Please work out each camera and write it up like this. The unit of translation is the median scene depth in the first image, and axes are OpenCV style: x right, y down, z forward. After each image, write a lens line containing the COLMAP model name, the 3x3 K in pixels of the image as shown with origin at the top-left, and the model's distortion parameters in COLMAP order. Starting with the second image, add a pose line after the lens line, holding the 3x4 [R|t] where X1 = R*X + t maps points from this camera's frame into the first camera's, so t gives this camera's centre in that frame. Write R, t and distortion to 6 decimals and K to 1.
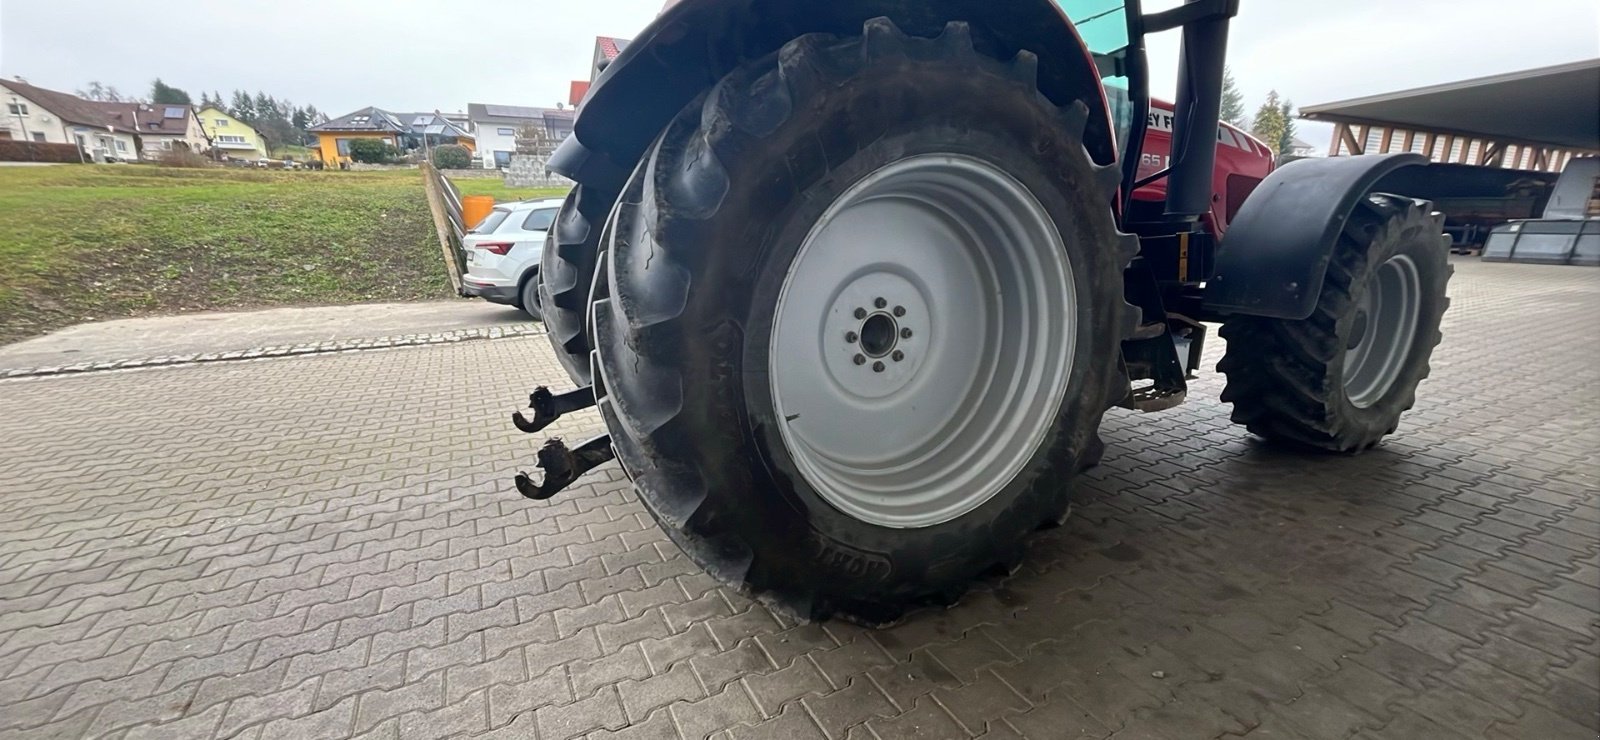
lens RADIAL K [[629.1, 0, 796.2], [0, 629.1, 369.0], [0, 0, 1]] dist [-0.004020, -0.000073]
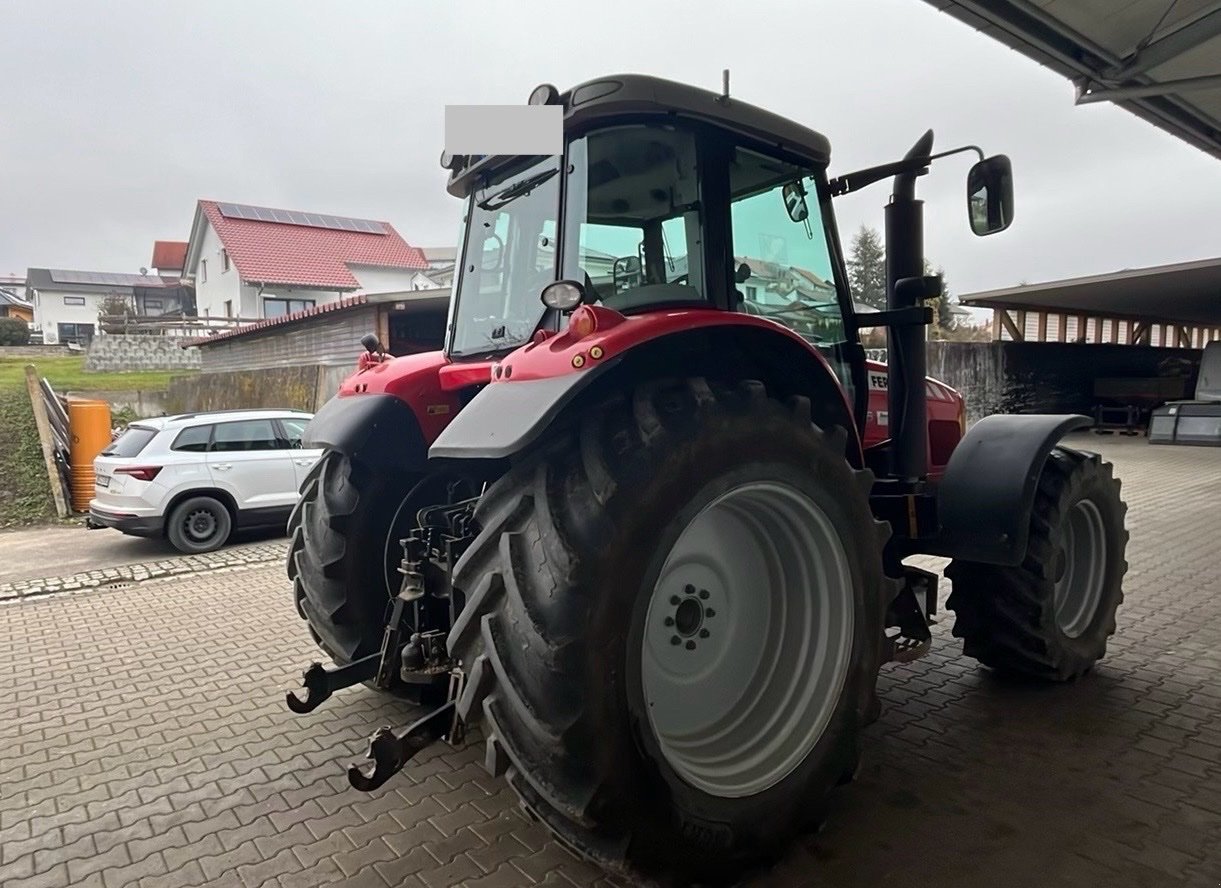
lens RADIAL K [[753.4, 0, 516.4], [0, 753.4, 444.8], [0, 0, 1]] dist [-0.004357, 0.000600]
pose [[0.992164, -0.022846, 0.122833, -0.265364], [0.042767, 0.985850, -0.162084, -0.120007], [-0.117391, 0.166067, 0.979102, -0.276431]]
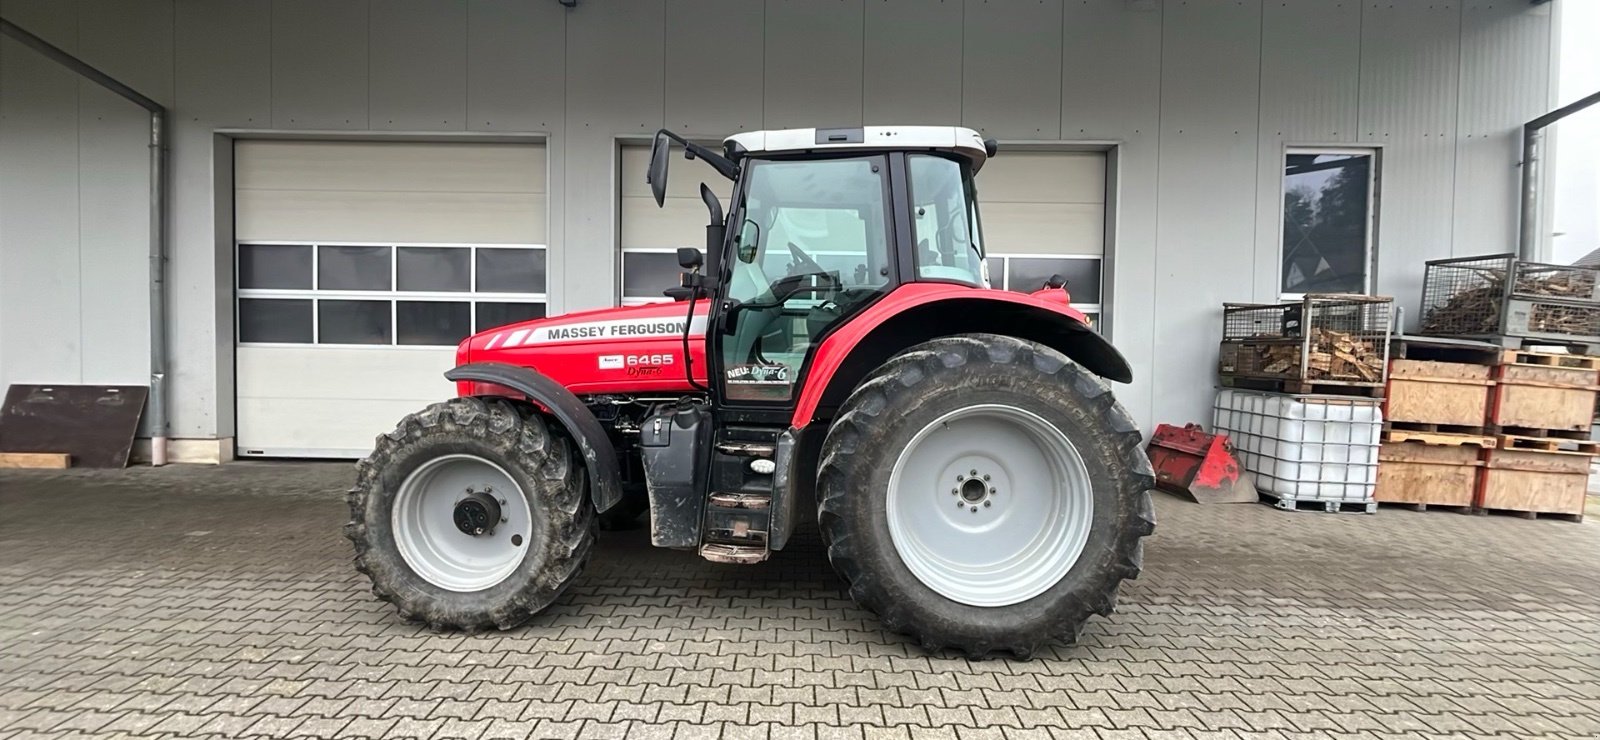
lens RADIAL K [[629.1, 0, 796.7], [0, 629.1, 369.3], [0, 0, 1]] dist [-0.004020, -0.000073]
pose [[-0.882385, -0.018456, 0.470166, -0.514056], [0.104664, 0.966498, 0.234367, -0.784126], [-0.458739, 0.256012, -0.850891, 2.683537]]
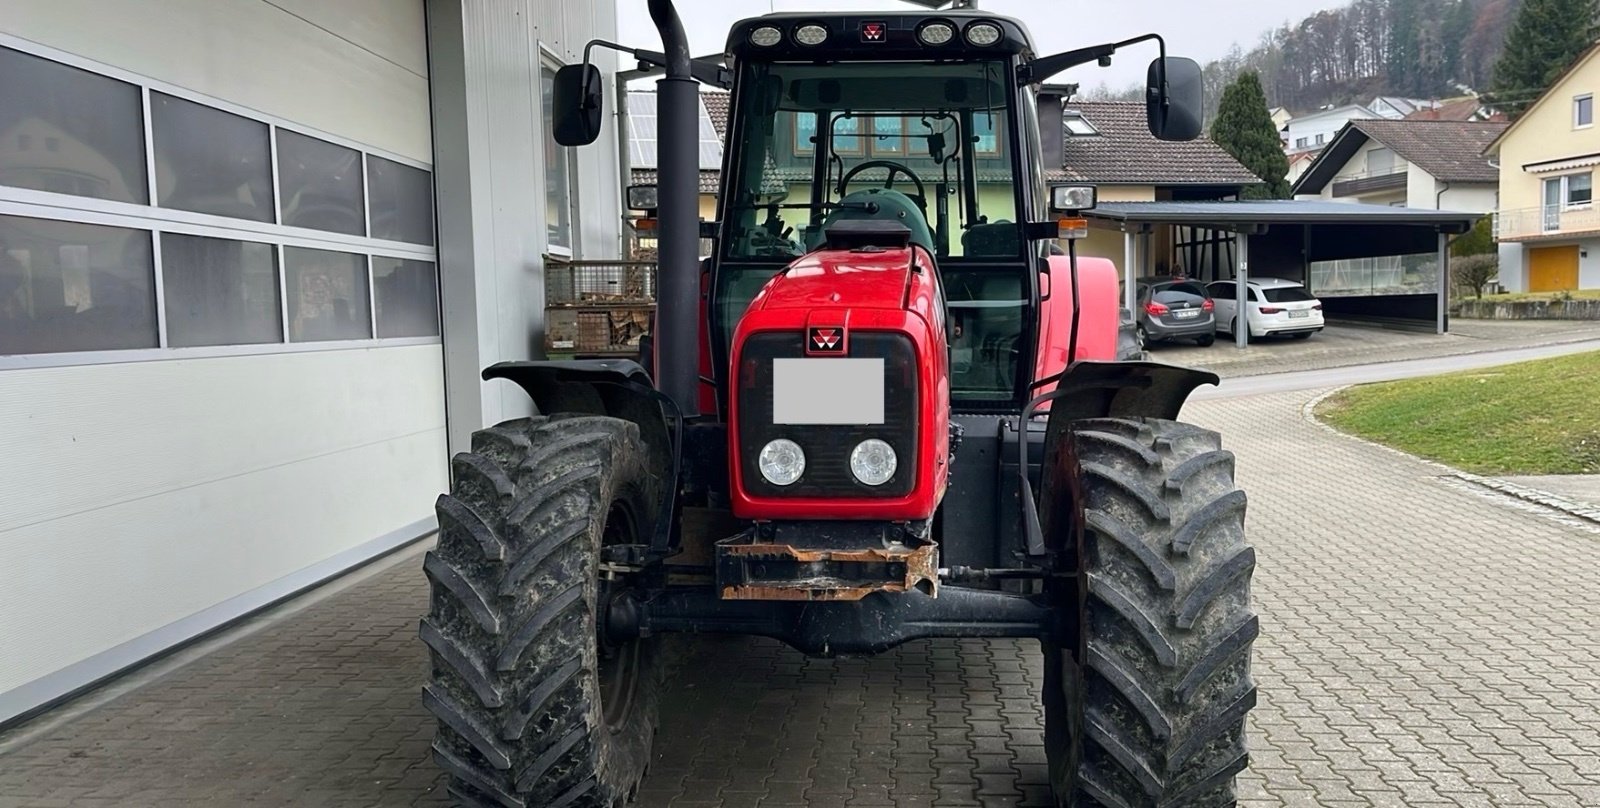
lens RADIAL K [[1280.7, 0, 879.6], [0, 1280.7, 402.7], [0, 0, 1]] dist [0.032020, -0.004626]
pose [[-0.487462, 0.077666, -0.869683, 2.293704], [-0.183289, 0.964741, 0.188889, -0.733560], [0.853690, 0.251479, -0.456040, 2.289202]]
